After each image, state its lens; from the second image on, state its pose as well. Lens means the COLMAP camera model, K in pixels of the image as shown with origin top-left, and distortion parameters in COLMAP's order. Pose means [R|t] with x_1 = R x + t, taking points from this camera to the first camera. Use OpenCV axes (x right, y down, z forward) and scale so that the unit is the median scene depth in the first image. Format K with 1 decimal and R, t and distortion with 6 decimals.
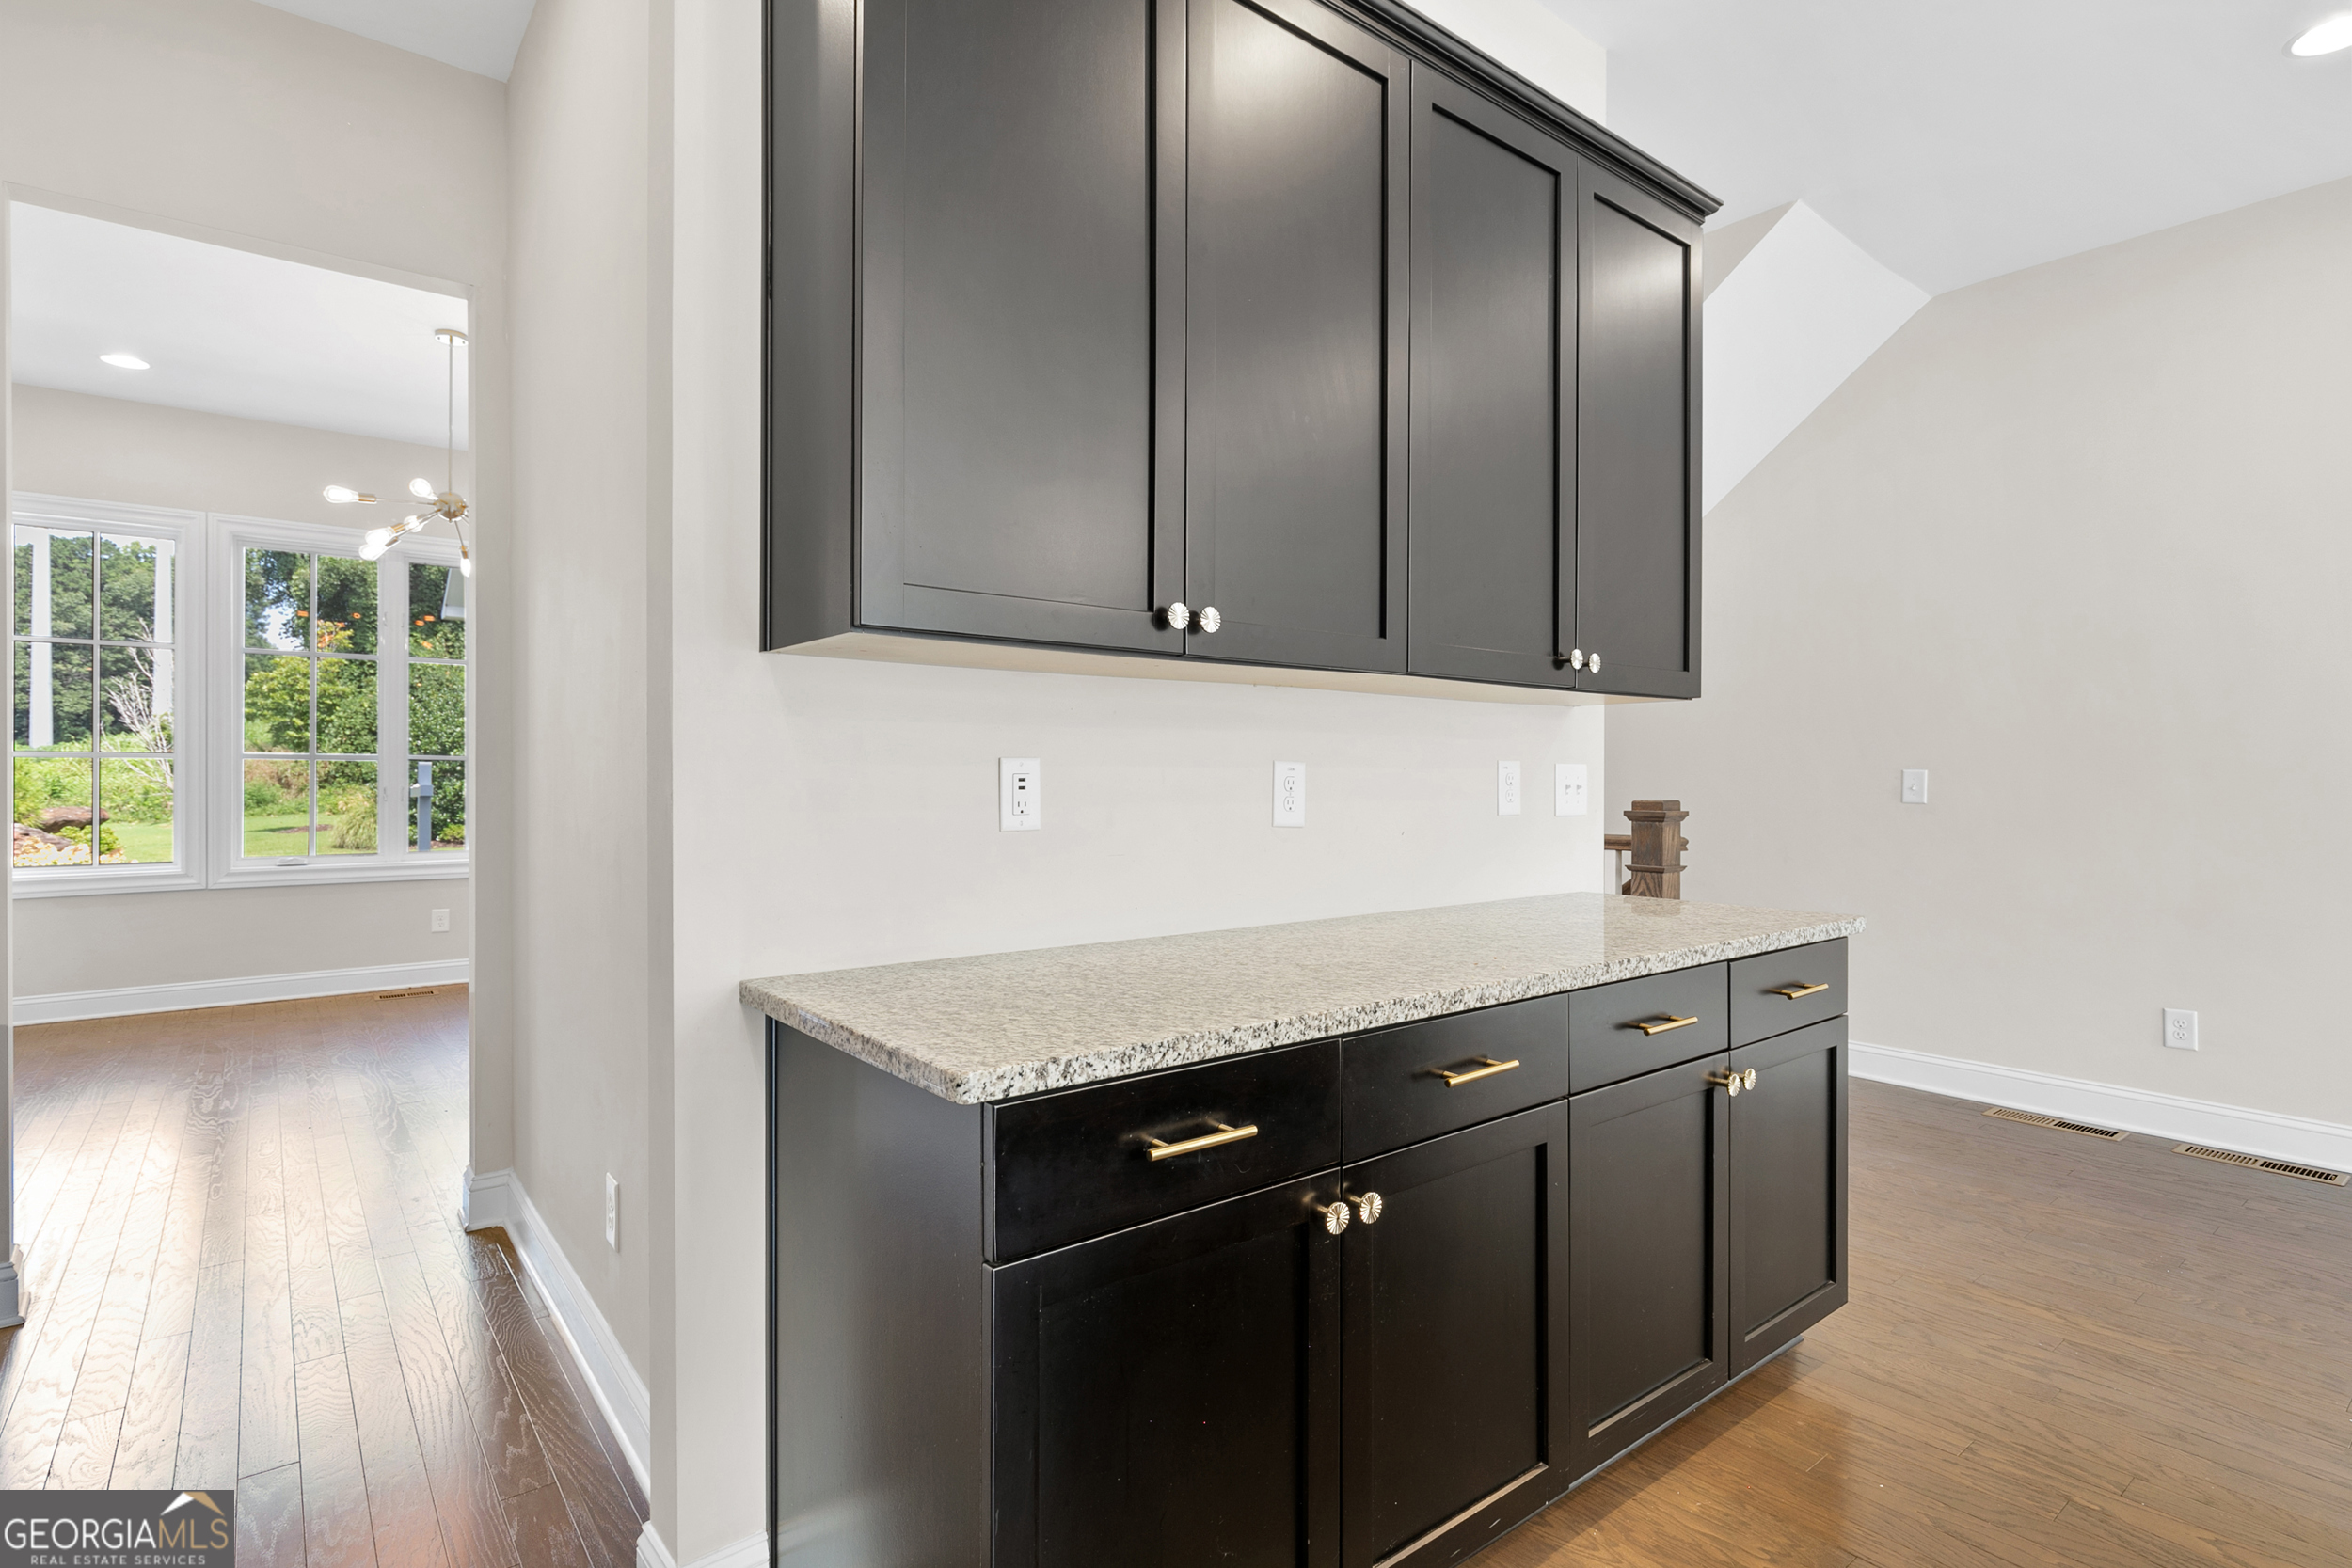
lens RADIAL K [[1166.2, 0, 1161.9], [0, 1166.2, 778.6], [0, 0, 1]] dist [0.000036, 0.000855]
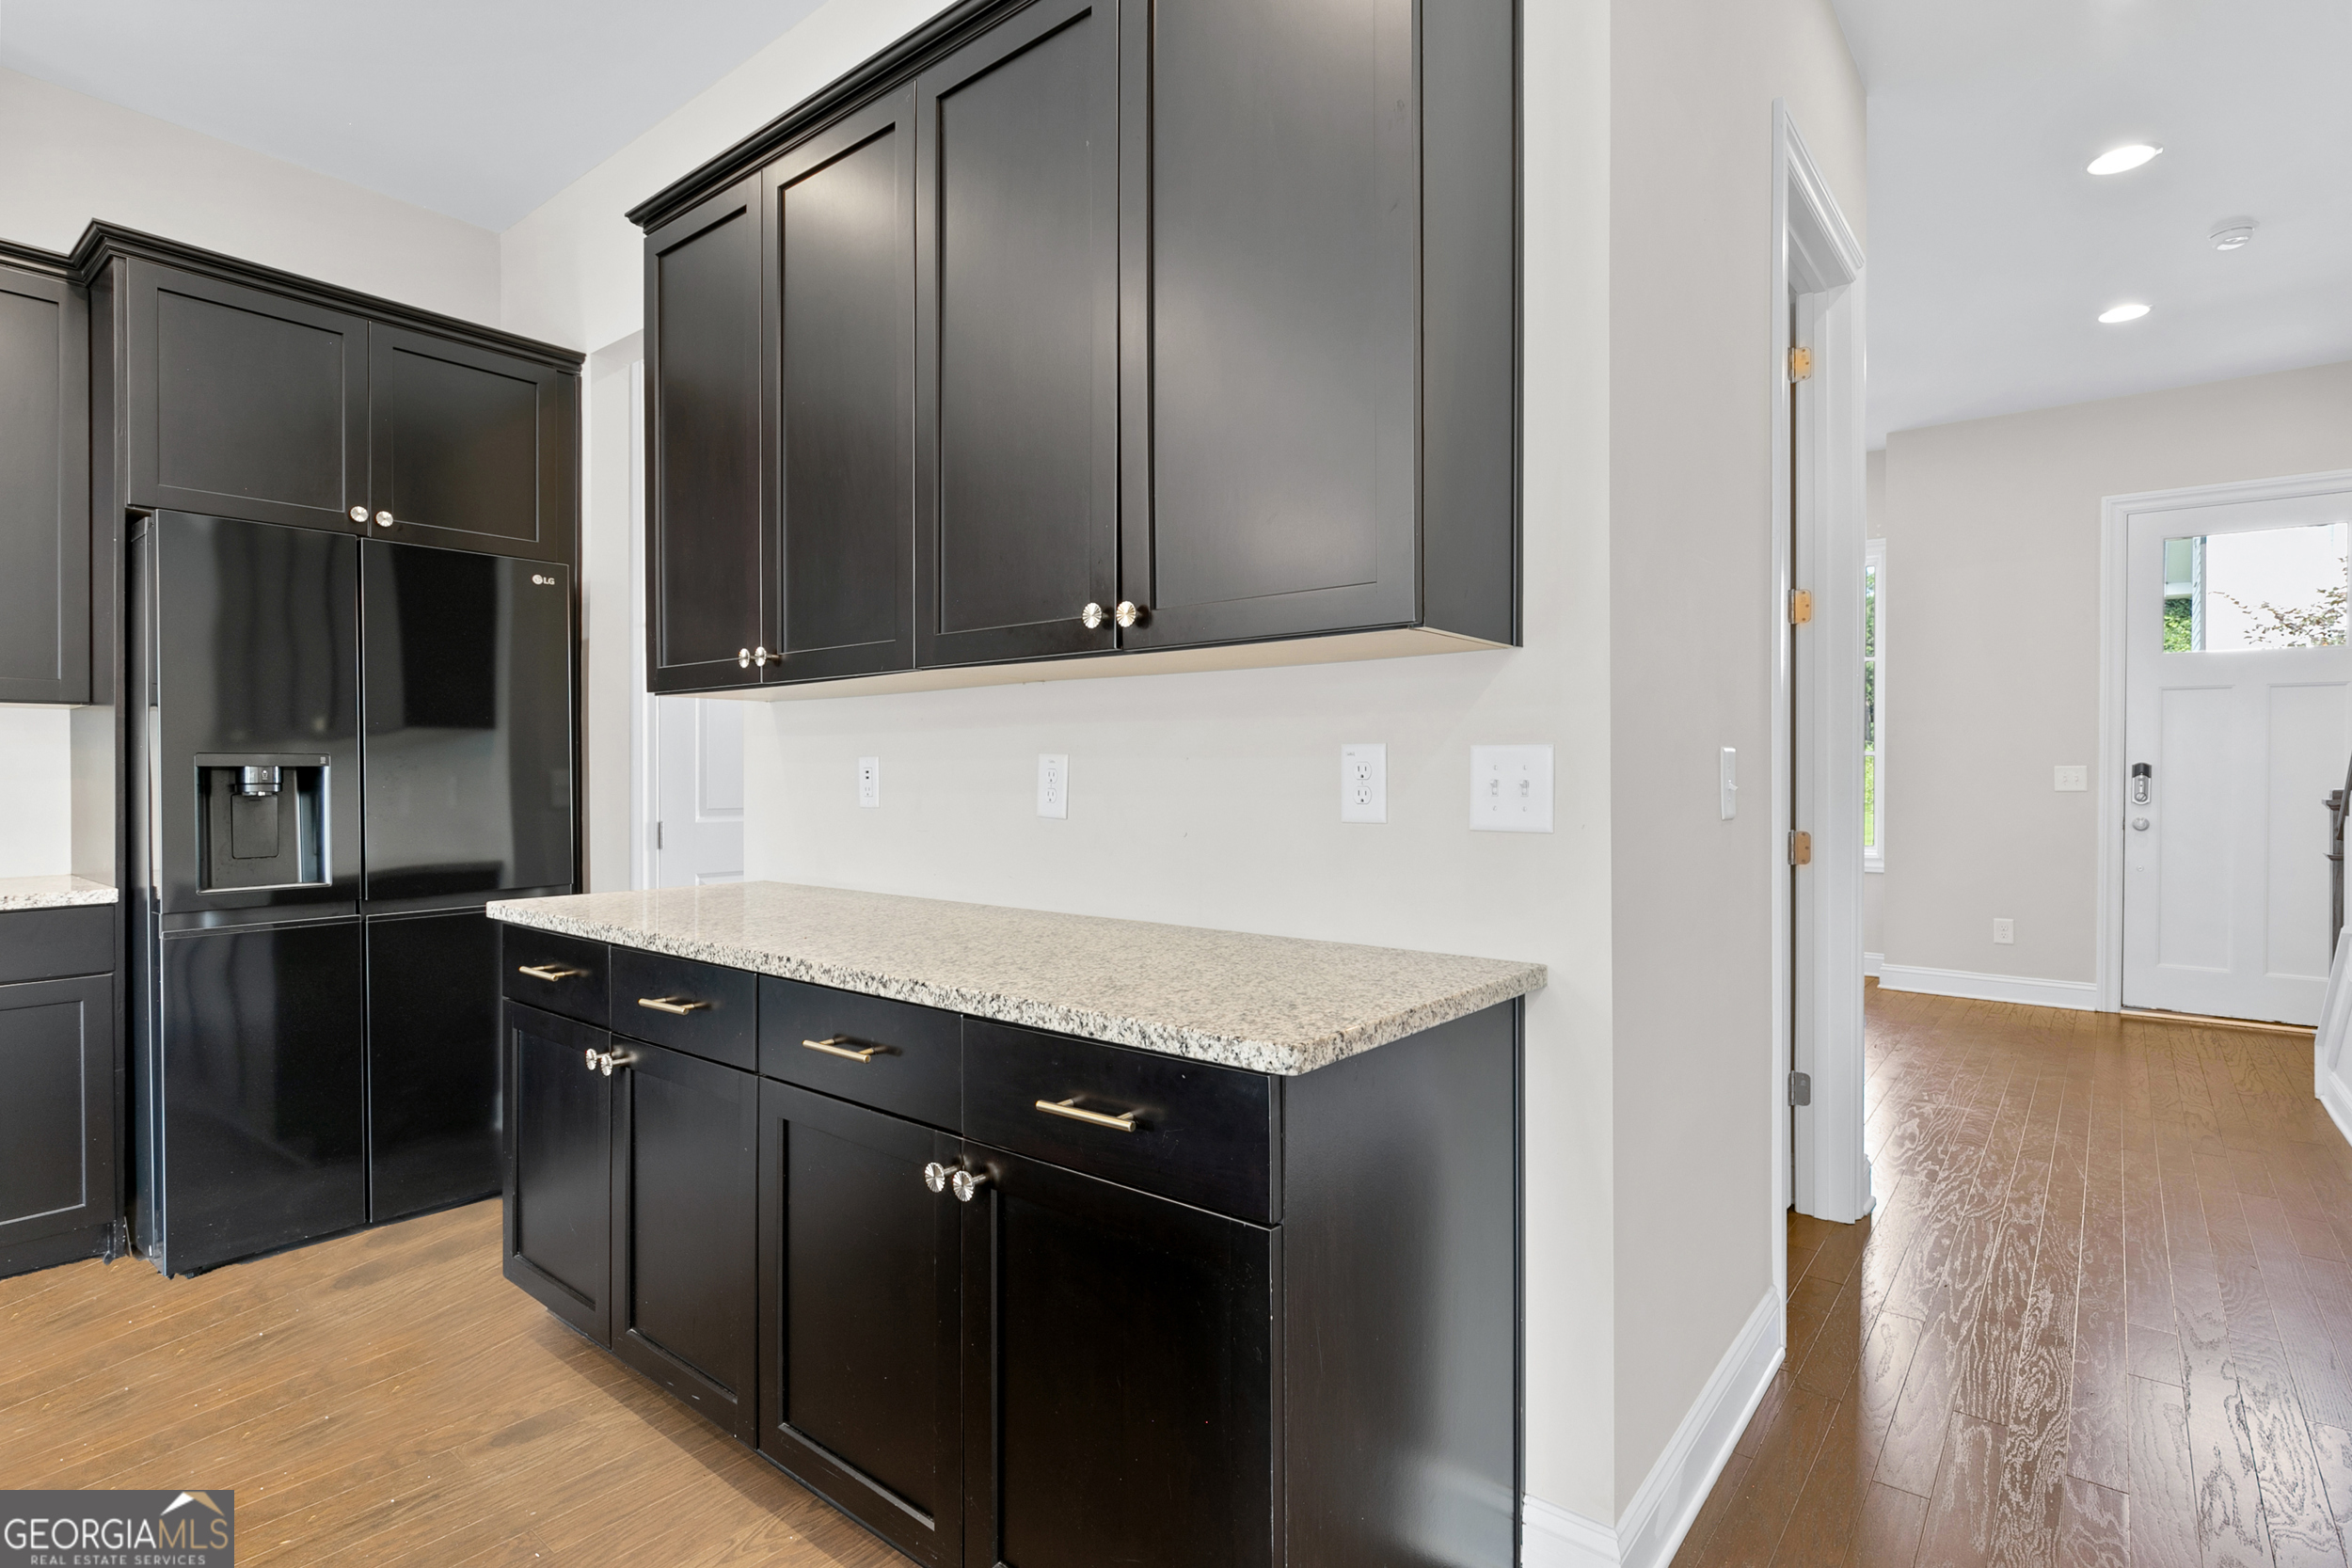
lens RADIAL K [[1166.2, 0, 1158.6], [0, 1166.2, 785.8], [0, 0, 1]] dist [0.000036, 0.000855]
pose [[0.219293, 0.010081, -0.975607, 1.097359], [0.001874, 0.999940, 0.010754, 0.002680], [0.975657, -0.004187, 0.219261, 0.851487]]
